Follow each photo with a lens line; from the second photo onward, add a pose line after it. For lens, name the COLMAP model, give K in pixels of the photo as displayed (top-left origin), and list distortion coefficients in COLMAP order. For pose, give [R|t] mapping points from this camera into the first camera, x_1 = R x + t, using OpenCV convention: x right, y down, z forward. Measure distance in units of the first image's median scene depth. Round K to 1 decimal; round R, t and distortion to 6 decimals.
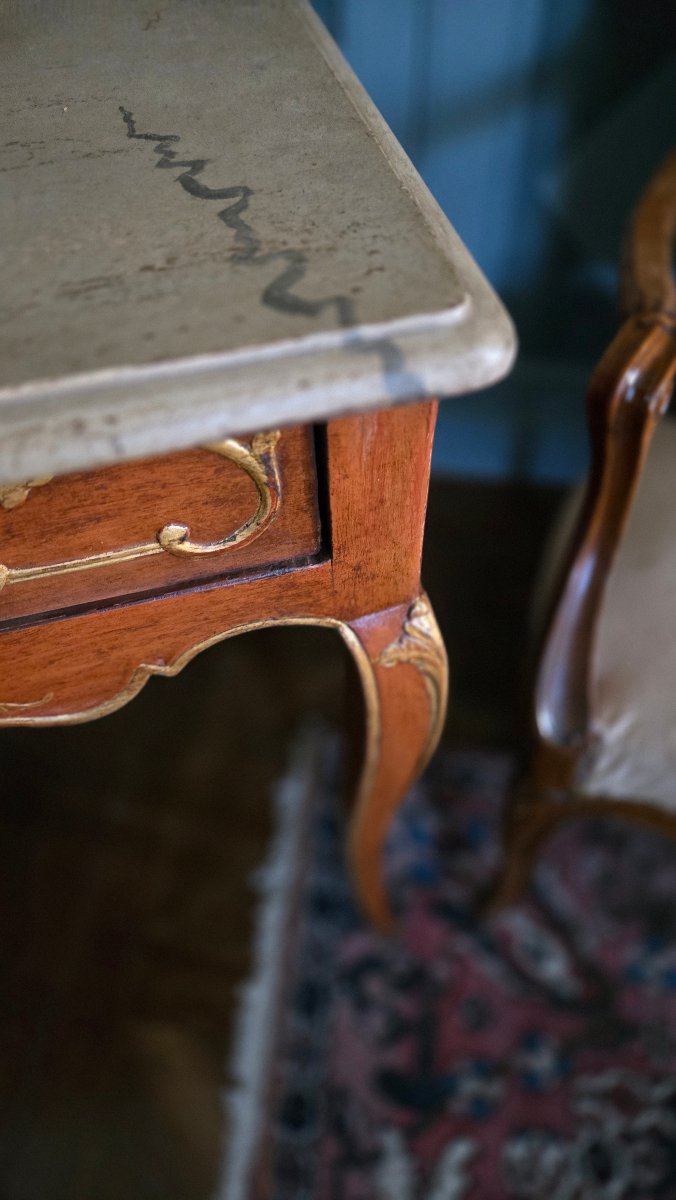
lens RADIAL K [[812.7, 0, 341.6], [0, 812.7, 596.0], [0, 0, 1]] dist [0.055116, -0.056271]
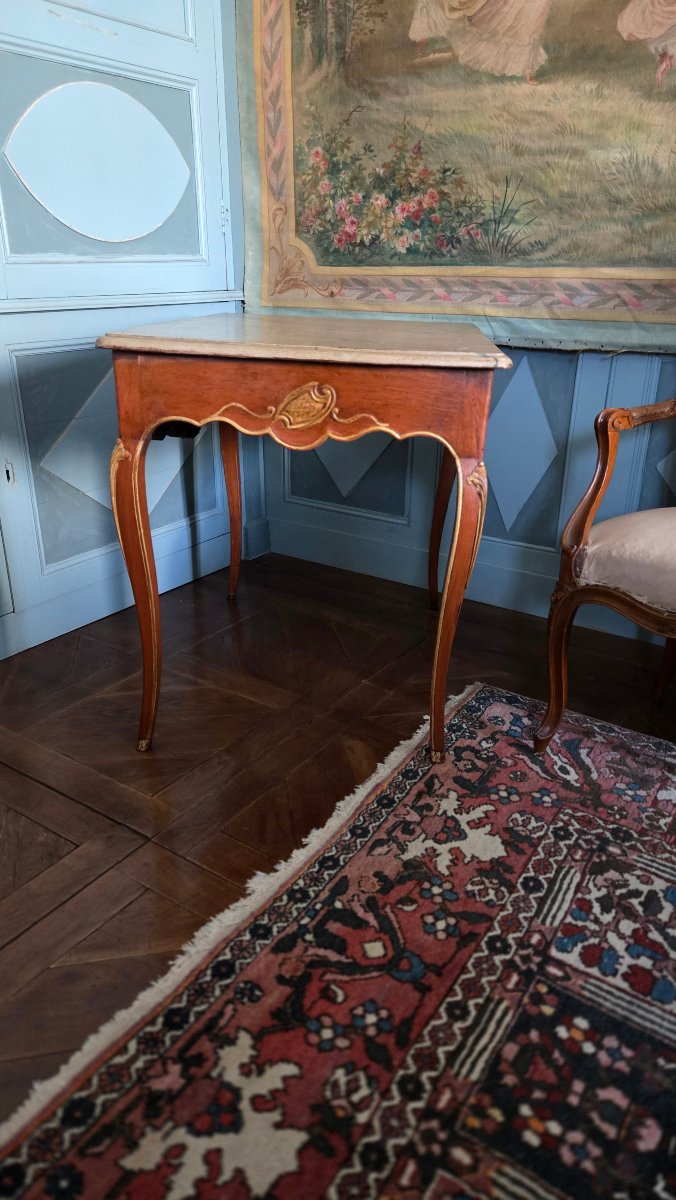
lens RADIAL K [[823.6, 0, 333.0], [0, 823.6, 599.1], [0, 0, 1]] dist [0.048956, -0.046395]
pose [[0.897149, 0.197202, -0.395266, 0.944098], [-0.381378, 0.797287, -0.467852, 2.584717], [0.222879, 0.570478, 0.790493, -1.615317]]
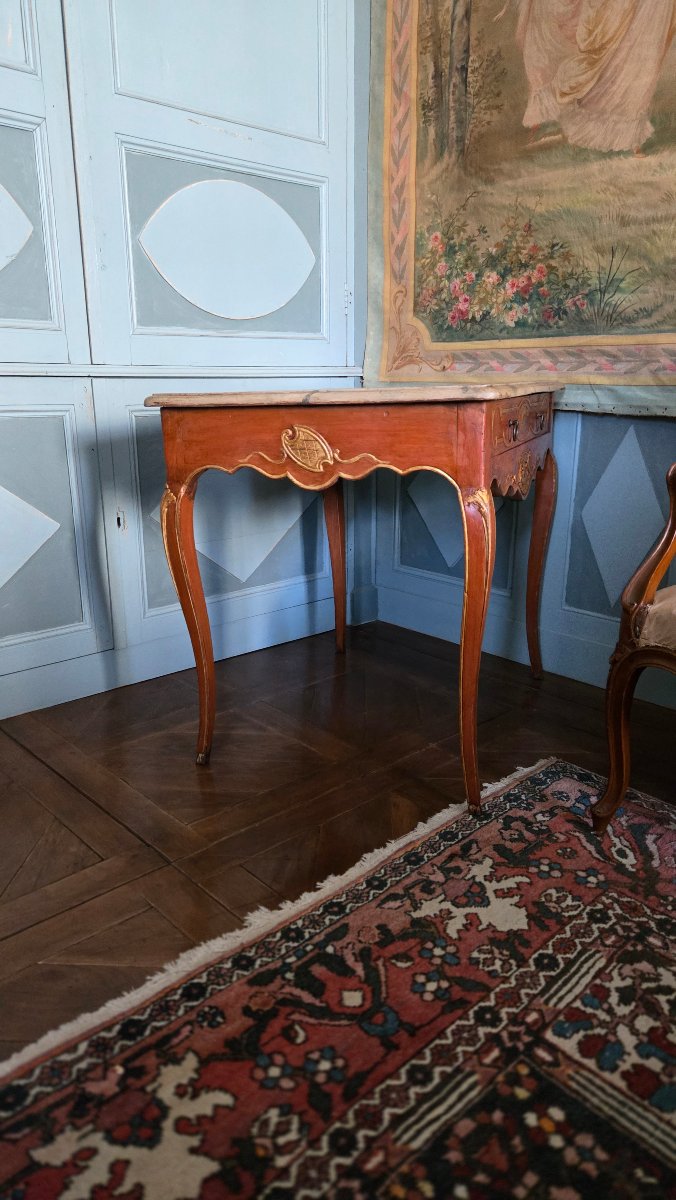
lens RADIAL K [[823.4, 0, 333.1], [0, 823.4, 604.2], [0, 0, 1]] dist [0.054510, -0.050897]
pose [[0.773840, 0.199859, -0.601023, 1.510654], [-0.536908, 0.710385, -0.455063, 2.504375], [0.336009, 0.674840, 0.657031, -1.280741]]
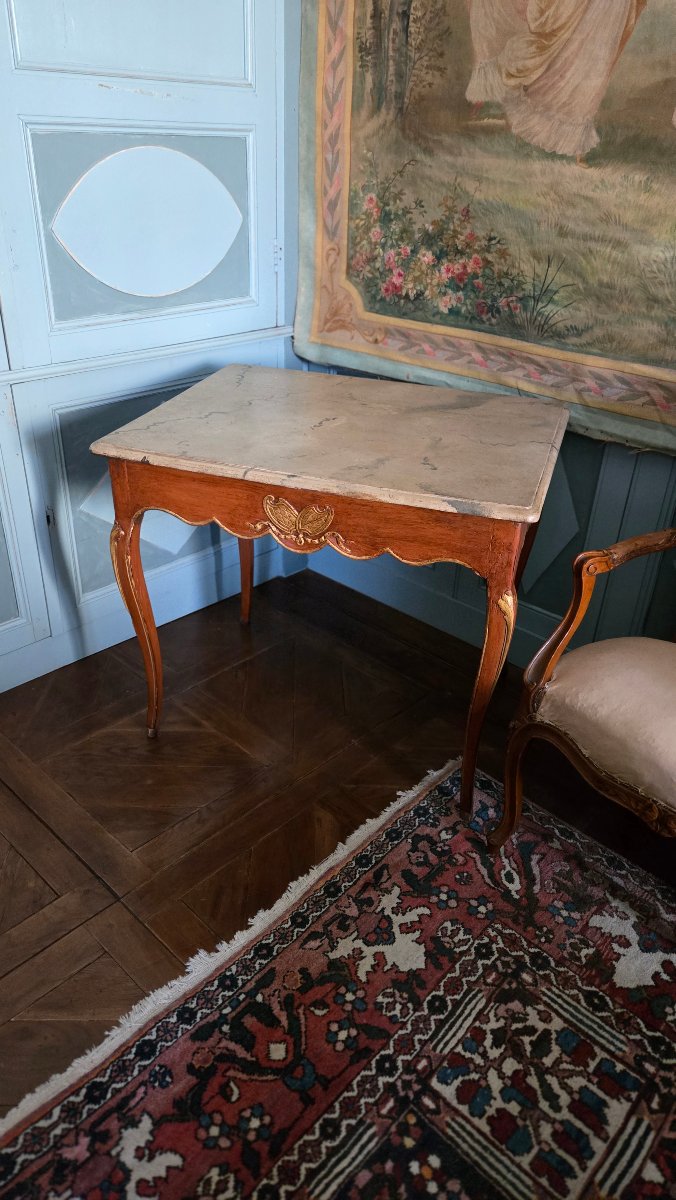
lens RADIAL K [[821.7, 0, 321.2], [0, 821.7, 600.2], [0, 0, 1]] dist [0.052588, -0.052276]
pose [[0.808454, 0.332364, -0.485733, 1.331900], [-0.515249, 0.798557, -0.311166, 1.639511], [0.284465, 0.501837, 0.816847, -2.178010]]
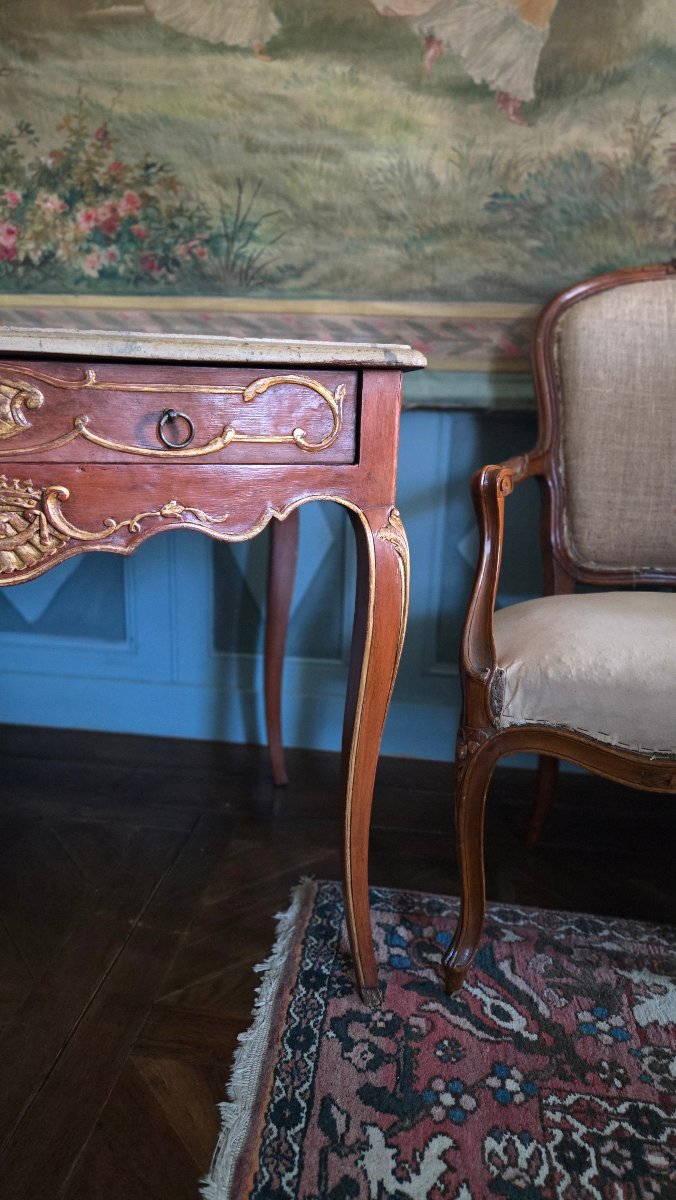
lens RADIAL K [[812.7, 0, 341.6], [0, 812.7, 596.0], [0, 0, 1]] dist [0.055116, -0.056271]
pose [[0.998334, 0.052960, 0.022914, -0.087506], [-0.025266, 0.758172, -0.651565, 1.654183], [-0.051879, 0.649900, 0.758247, -0.511474]]
